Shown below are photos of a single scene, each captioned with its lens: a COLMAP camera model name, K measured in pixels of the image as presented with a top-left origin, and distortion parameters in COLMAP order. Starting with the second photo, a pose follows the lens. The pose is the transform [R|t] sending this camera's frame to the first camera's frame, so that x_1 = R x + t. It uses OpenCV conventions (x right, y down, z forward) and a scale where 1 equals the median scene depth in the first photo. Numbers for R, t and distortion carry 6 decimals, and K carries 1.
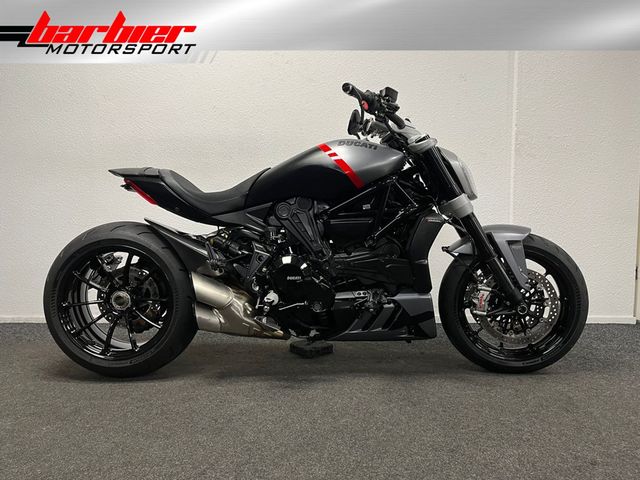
lens RADIAL K [[489.4, 0, 320.0], [0, 489.4, 240.0], [0, 0, 1]] dist [0.007581, 0.000441]
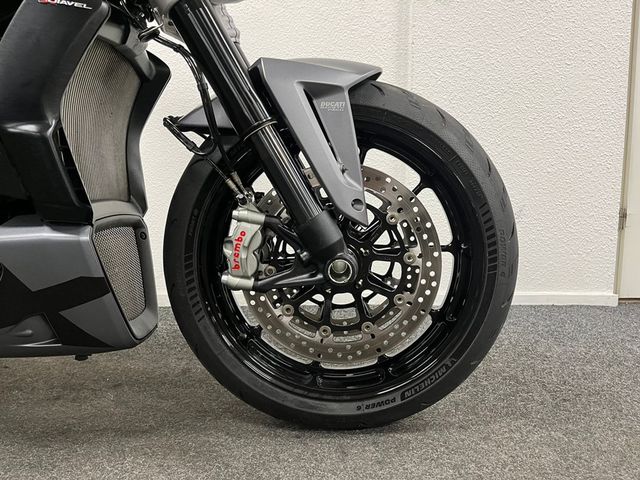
lens RADIAL K [[489.4, 0, 320.0], [0, 489.4, 240.0], [0, 0, 1]] dist [0.007581, 0.000441]
pose [[0.998878, 0.001722, 0.047318, 0.379525], [-0.003370, 0.999390, 0.034760, 0.105549], [-0.047229, -0.034880, 0.998275, 0.630088]]
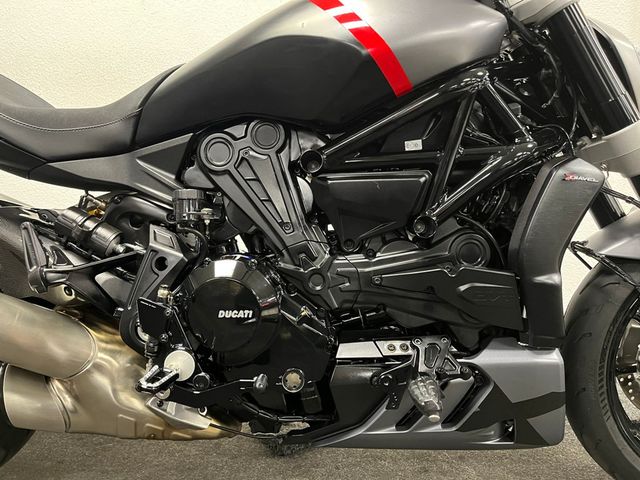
lens RADIAL K [[489.4, 0, 320.0], [0, 489.4, 240.0], [0, 0, 1]] dist [0.007581, 0.000441]
pose [[0.999864, 0.015082, -0.006710, 0.018040], [-0.014947, 0.999694, 0.019721, 0.006638], [0.007005, -0.019618, 0.999783, 0.567098]]
